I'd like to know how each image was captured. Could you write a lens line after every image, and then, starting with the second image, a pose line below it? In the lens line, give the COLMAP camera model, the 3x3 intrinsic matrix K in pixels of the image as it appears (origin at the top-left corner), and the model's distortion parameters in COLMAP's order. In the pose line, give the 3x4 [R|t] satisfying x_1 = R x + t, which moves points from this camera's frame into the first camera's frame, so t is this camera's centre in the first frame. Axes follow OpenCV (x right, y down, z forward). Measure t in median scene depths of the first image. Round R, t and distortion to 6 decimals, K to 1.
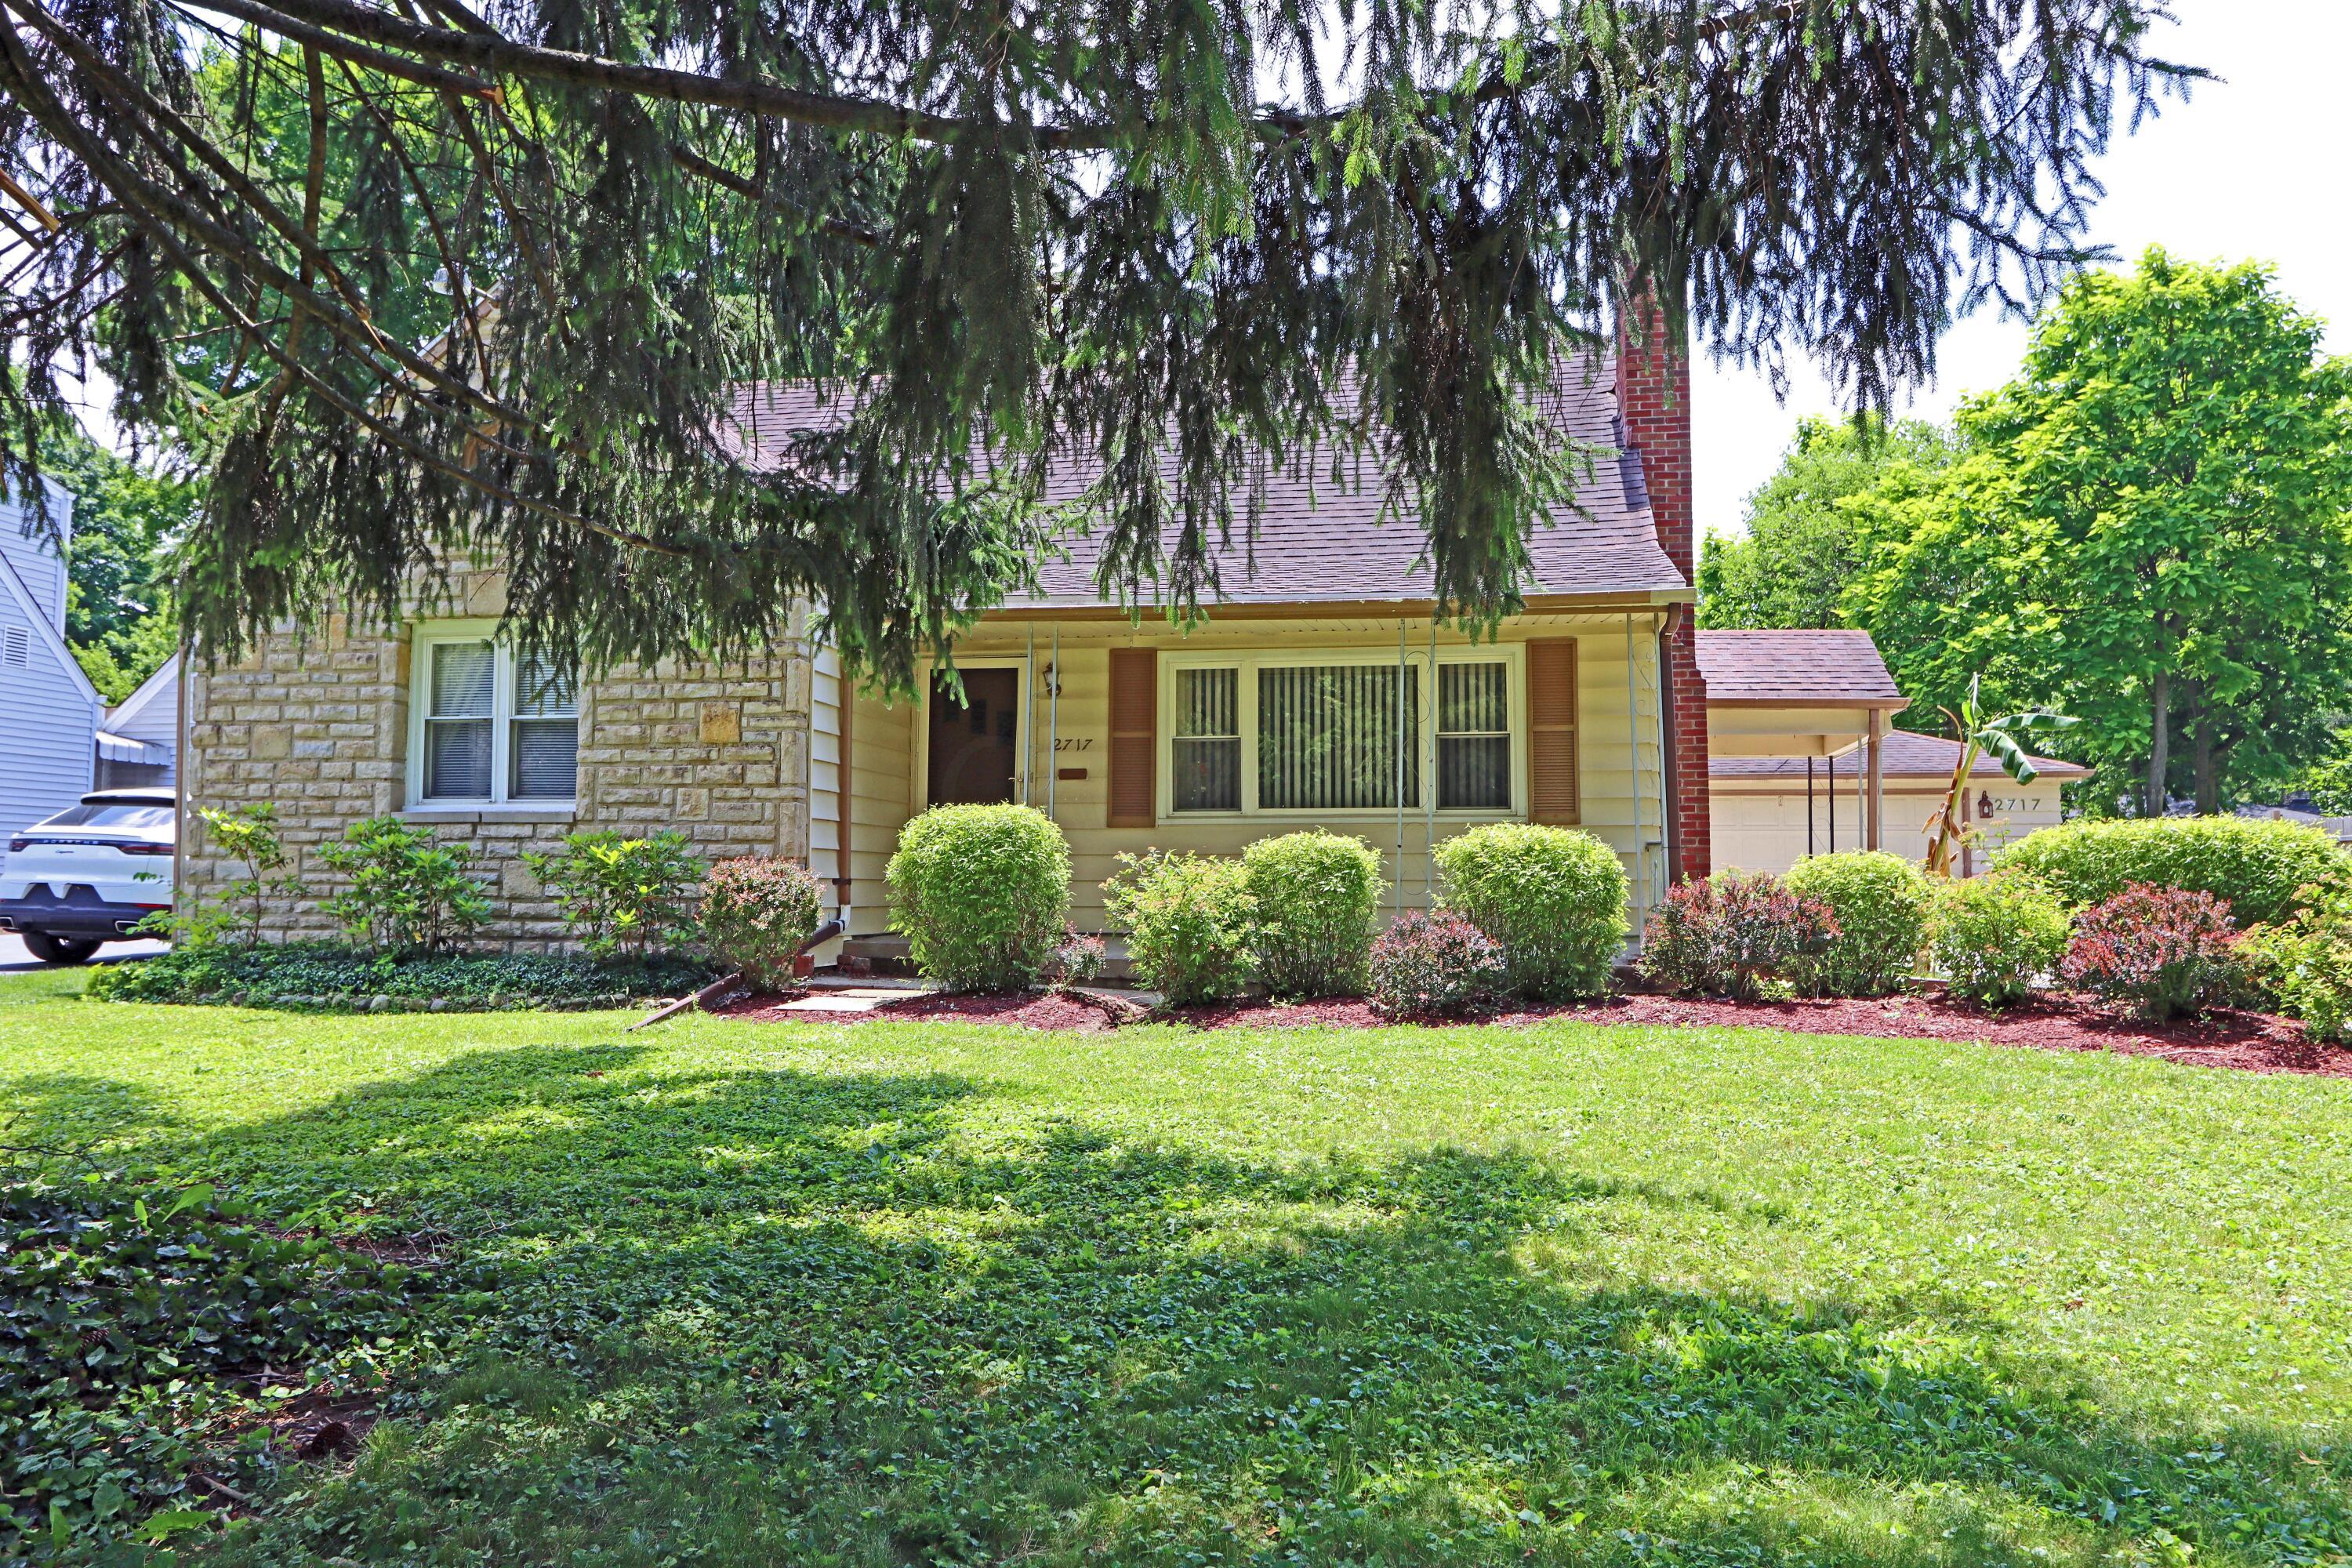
lens RADIAL K [[1710.9, 0, 1177.0], [0, 1710.9, 776.2], [0, 0, 1]] dist [-0.018041, 0.012744]
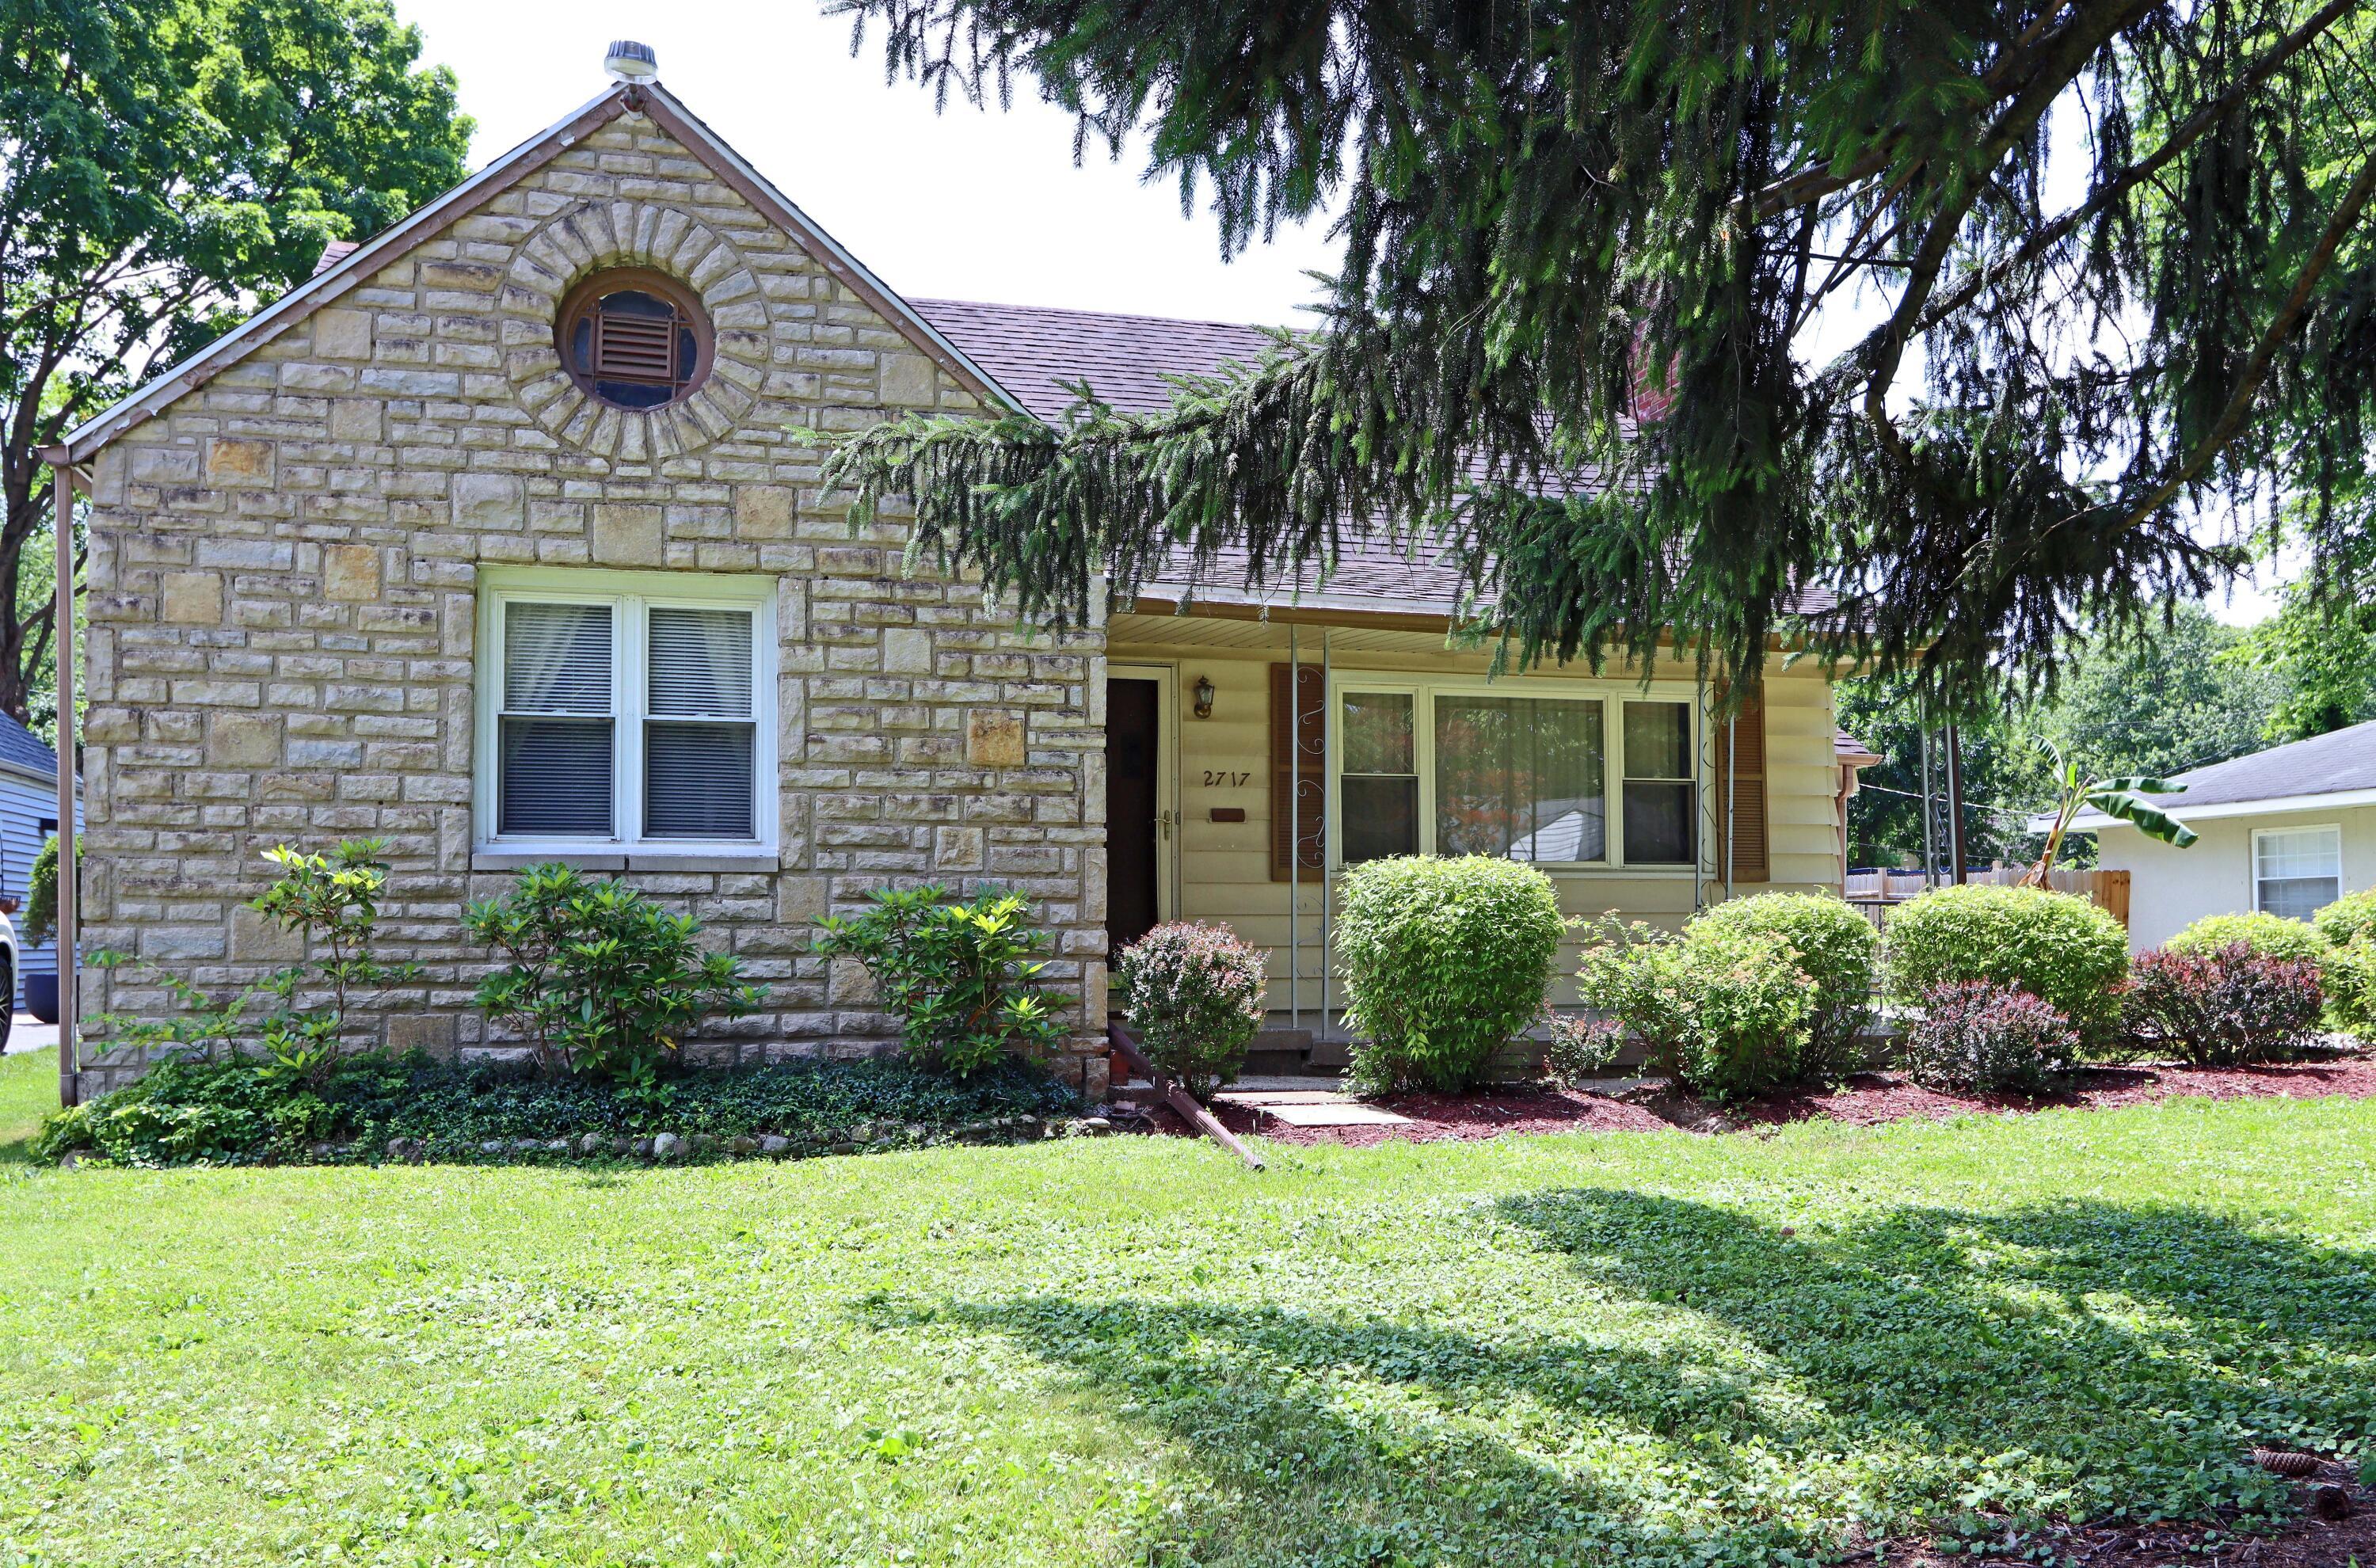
lens RADIAL K [[1917.9, 0, 1187.5], [0, 1917.9, 793.2], [0, 0, 1]] dist [0.005566, 0.001446]
pose [[0.913442, 0.025998, 0.406138, -0.506781], [-0.021262, 0.999643, -0.016169, 0.003850], [-0.406414, 0.006134, 0.913669, 0.207672]]
